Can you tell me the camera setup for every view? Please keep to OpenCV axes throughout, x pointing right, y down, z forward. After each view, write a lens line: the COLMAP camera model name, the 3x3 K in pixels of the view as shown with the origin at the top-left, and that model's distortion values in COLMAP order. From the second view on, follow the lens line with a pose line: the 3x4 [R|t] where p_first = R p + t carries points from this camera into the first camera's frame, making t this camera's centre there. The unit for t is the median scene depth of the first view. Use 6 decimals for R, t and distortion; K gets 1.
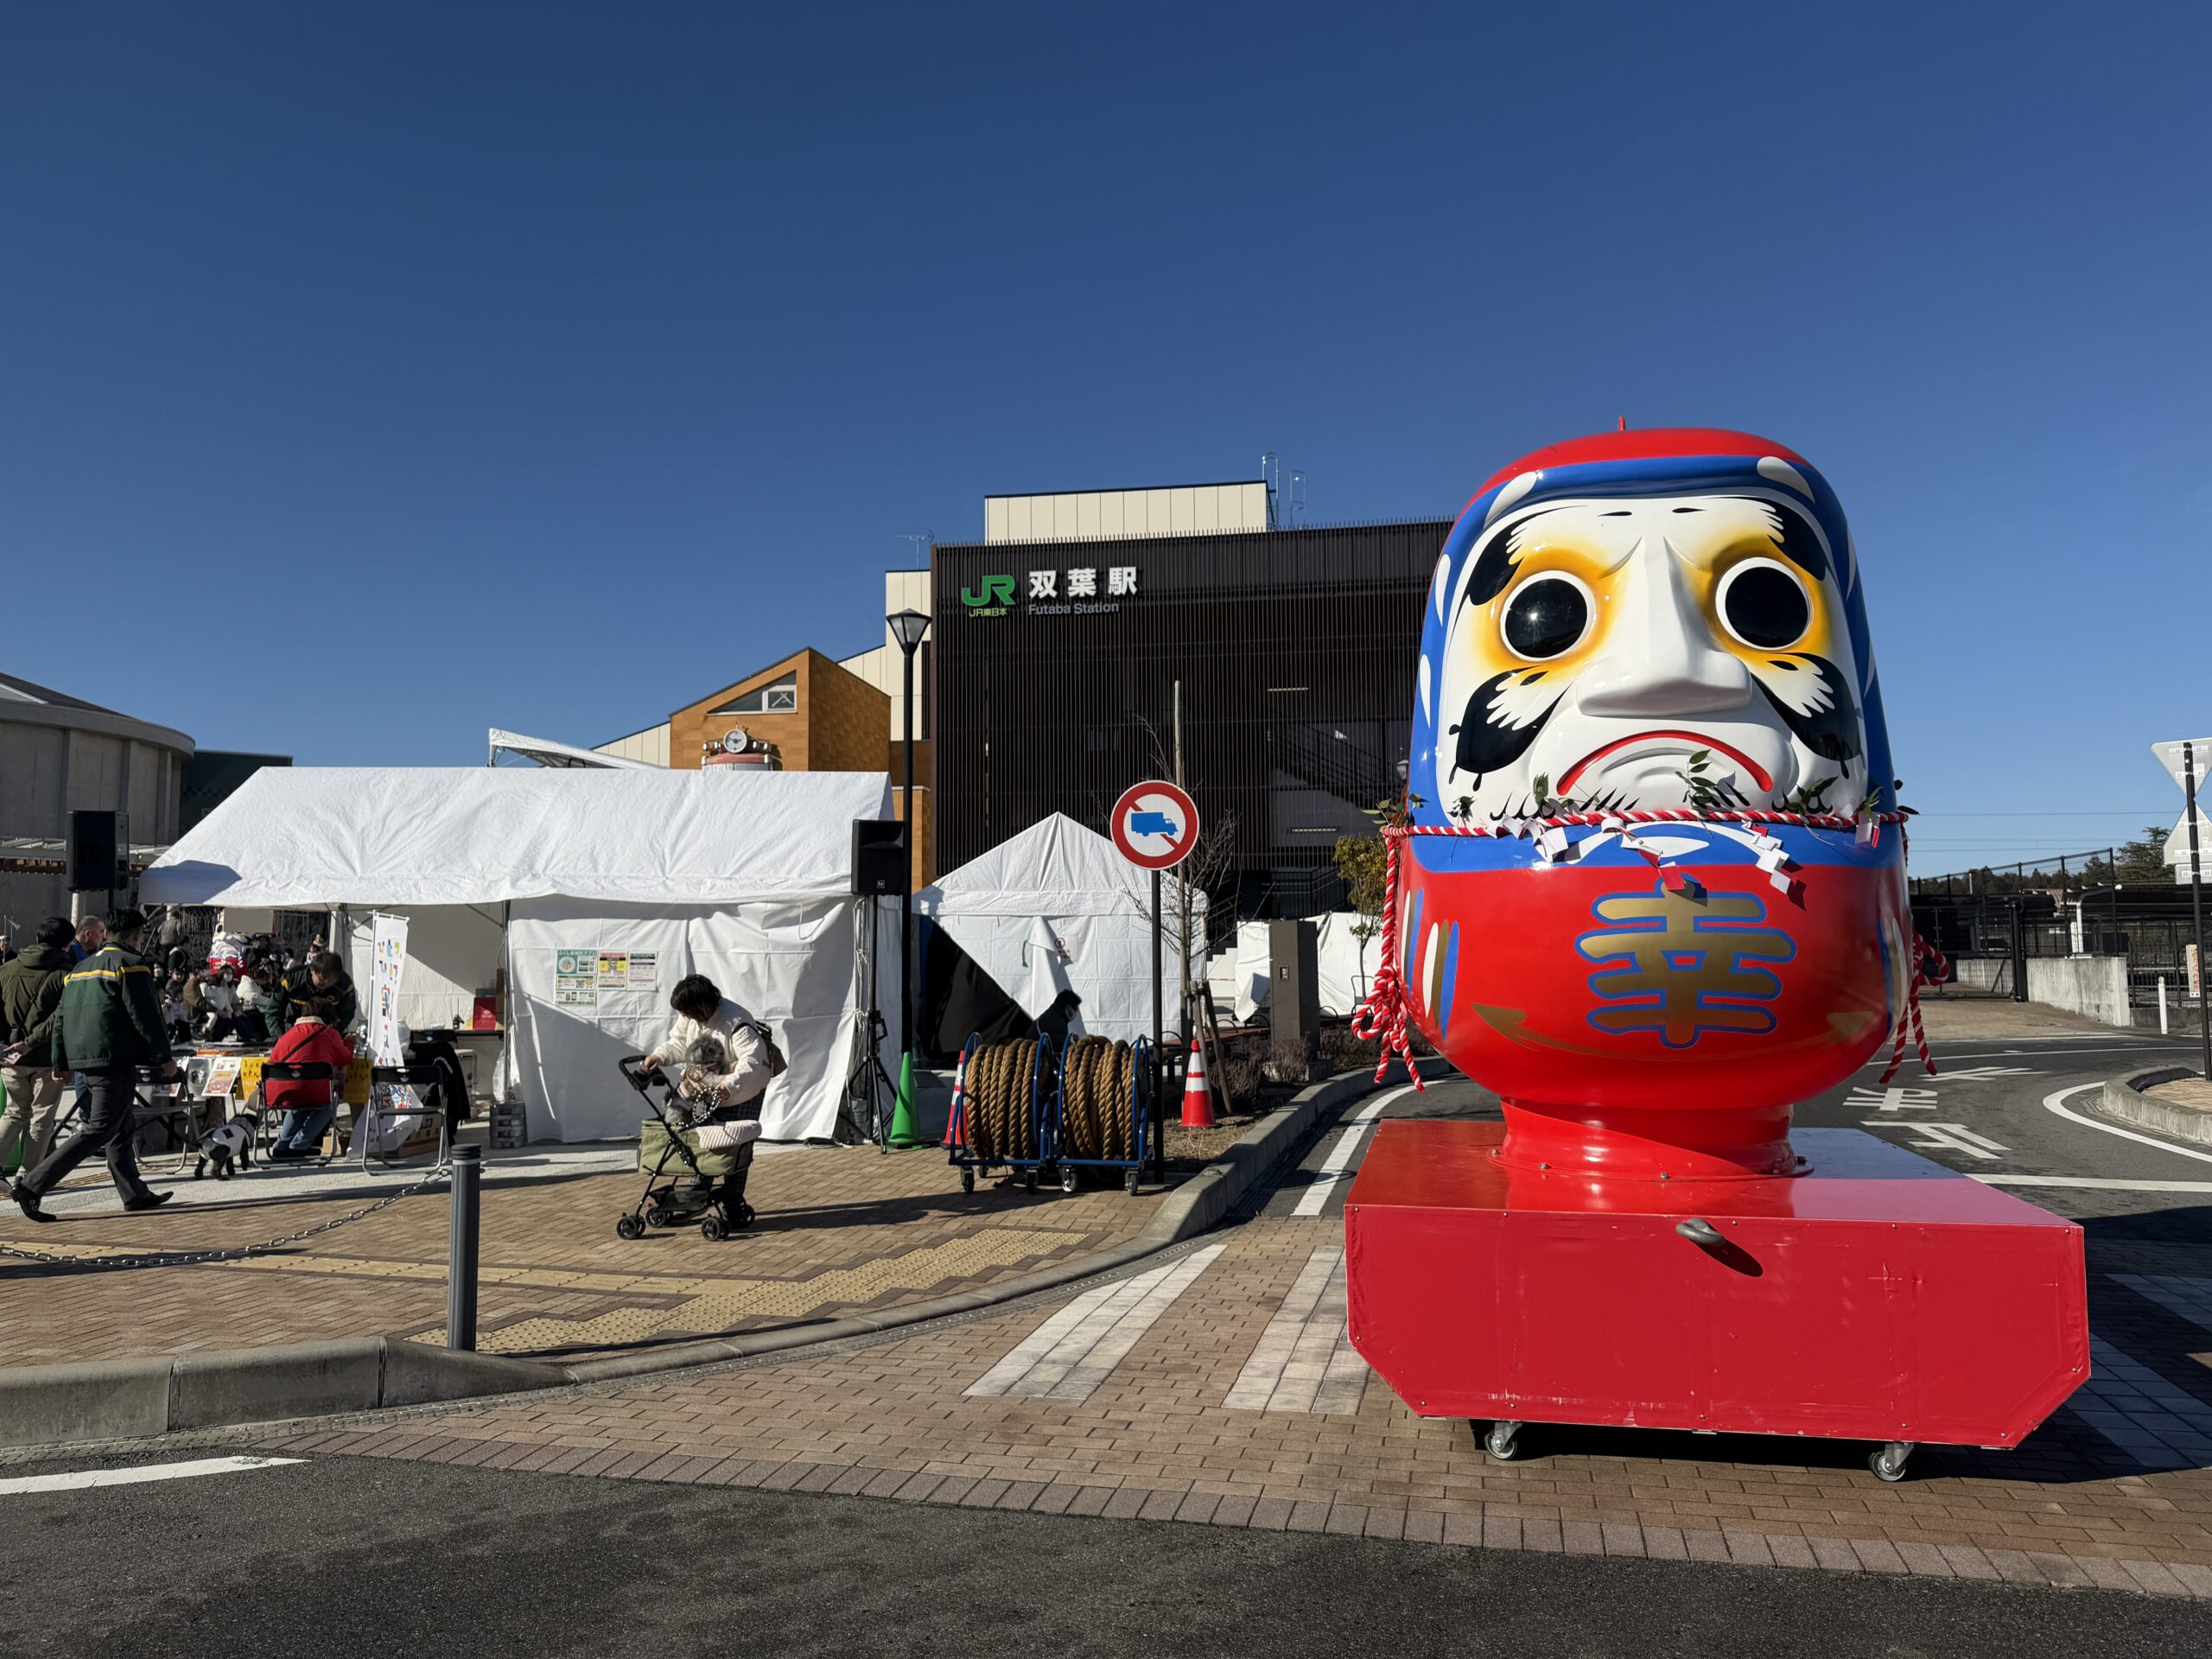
lens RADIAL K [[1536.0, 0, 1106.0], [0, 1536.0, 829.5], [0, 0, 1]] dist [0.119581, -0.001305]
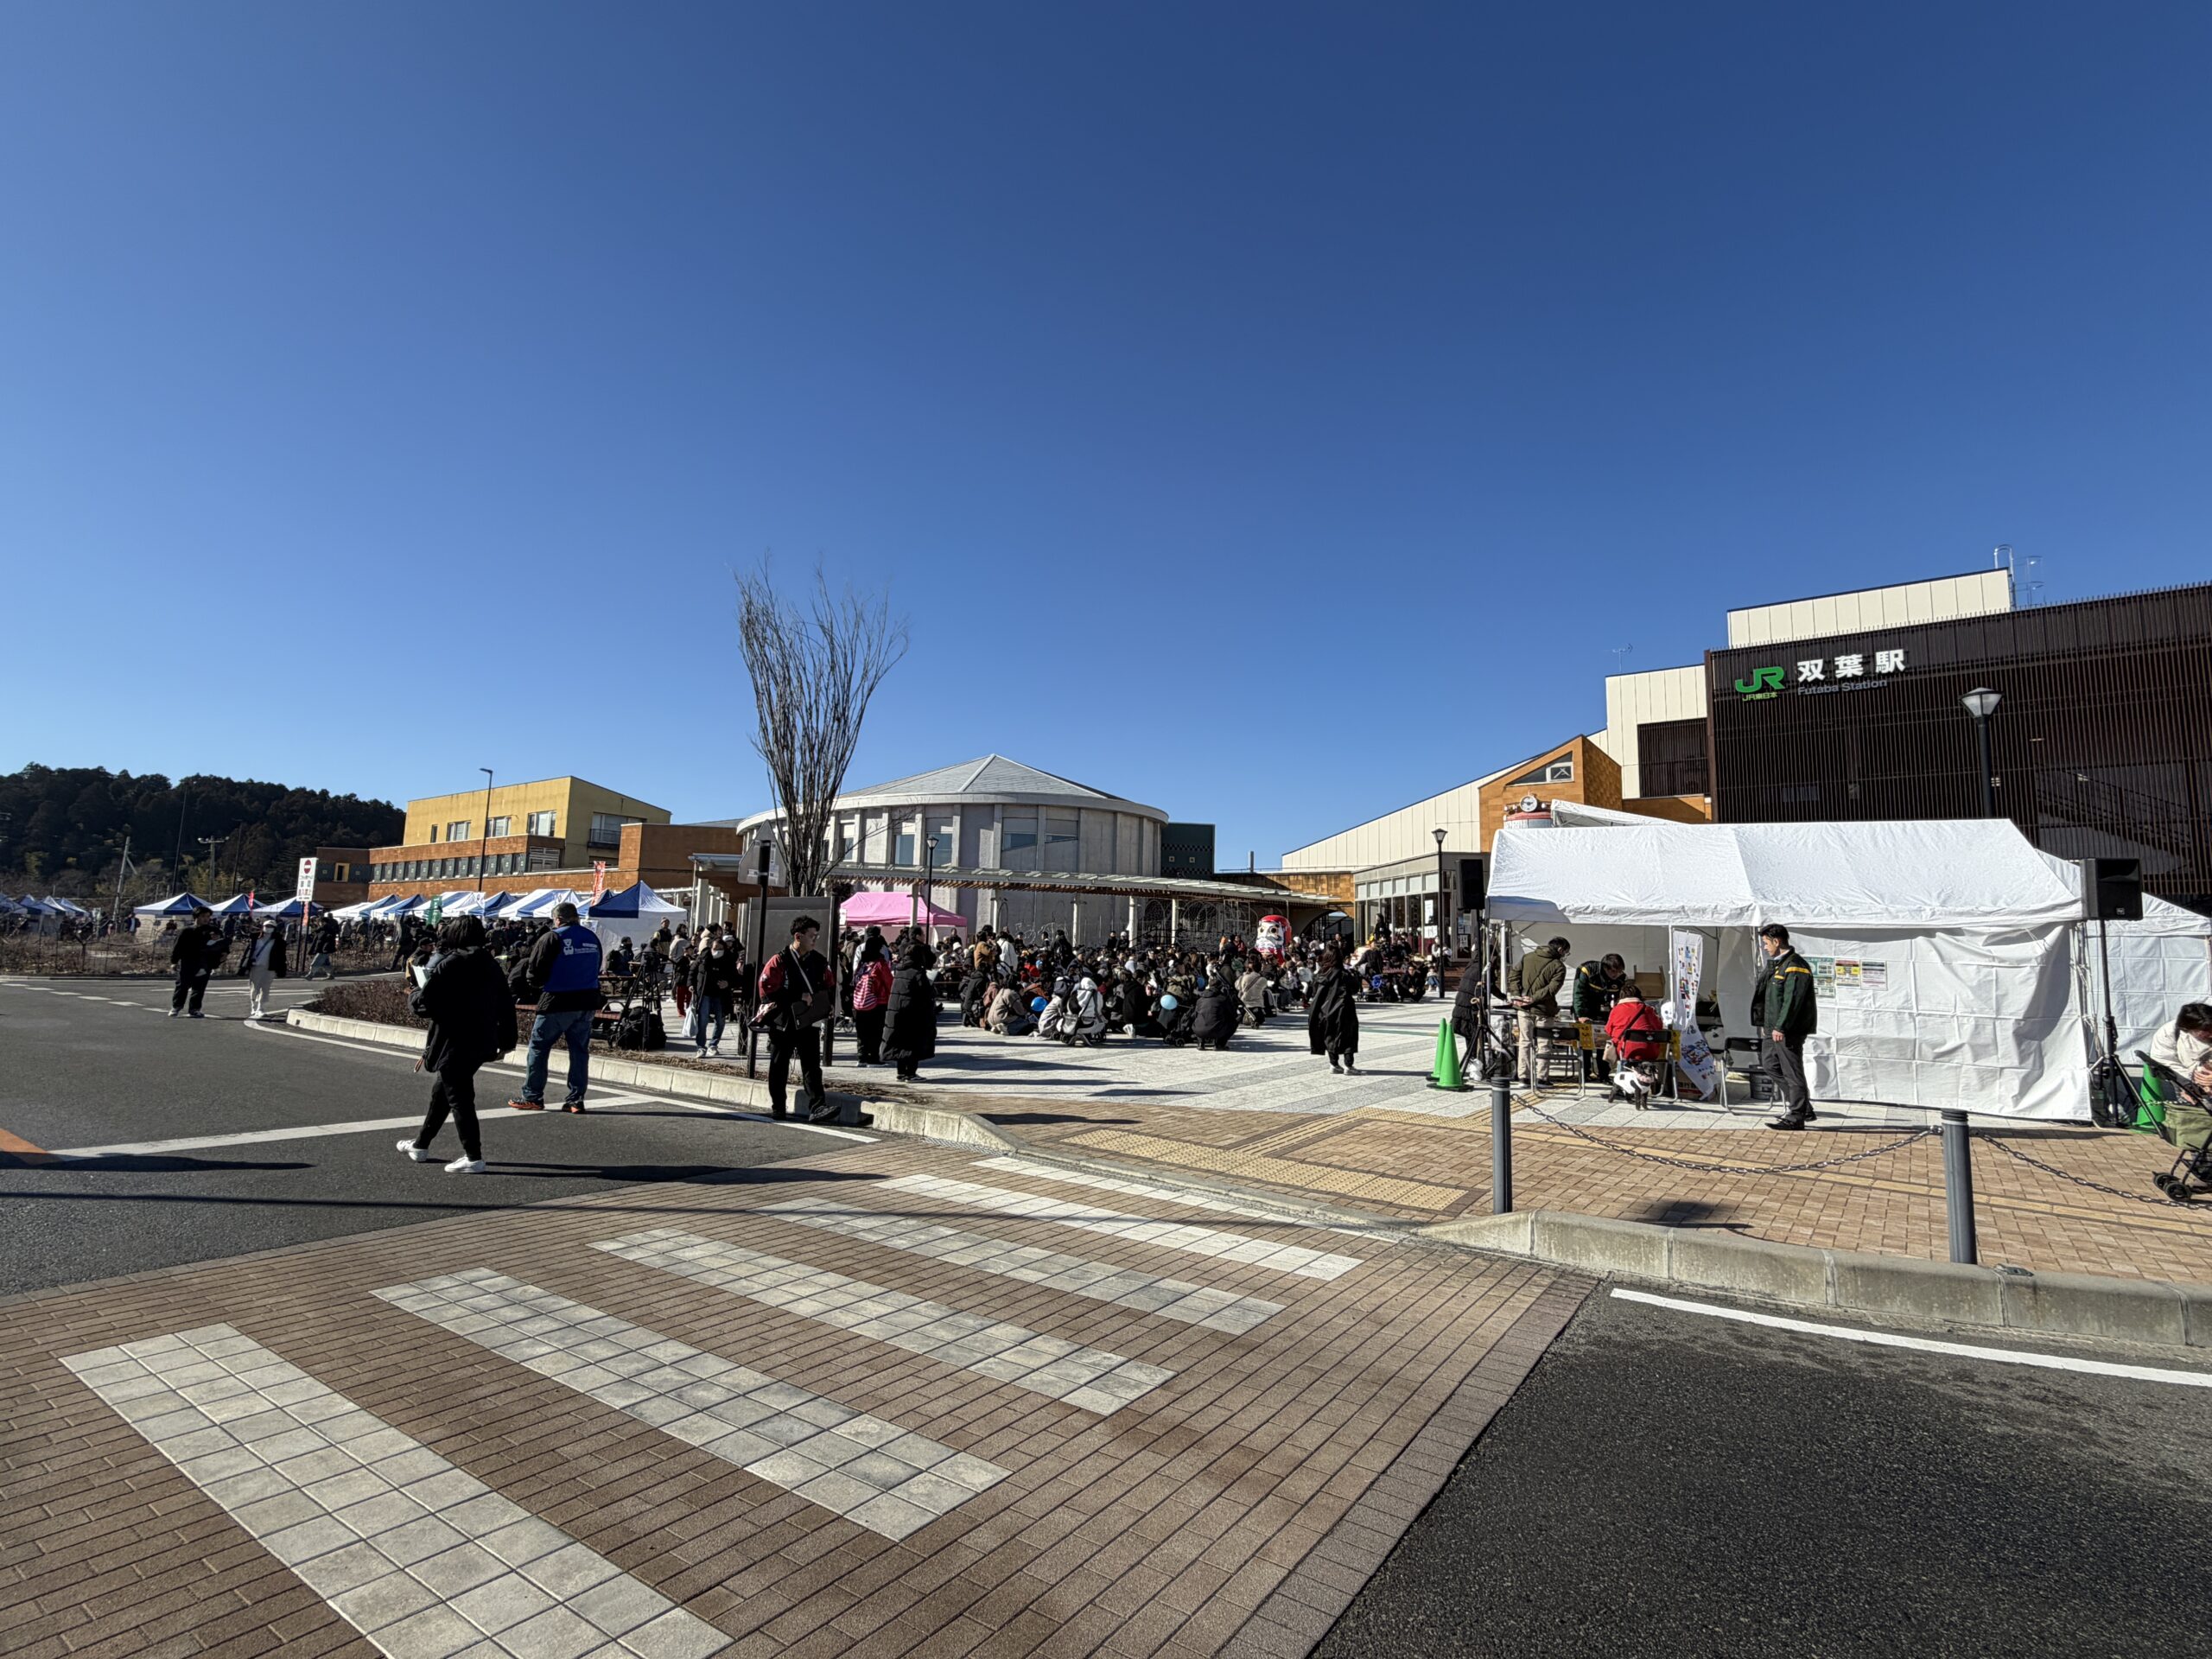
lens RADIAL K [[1039.2, 0, 1106.0], [0, 1039.2, 829.5], [0, 0, 1]] dist [0.000005, -0.000170]
pose [[0.881703, -0.028257, -0.470958, -0.153411], [0.011877, 0.999218, -0.037716, -0.002242], [0.471655, 0.027661, 0.881349, -0.029471]]
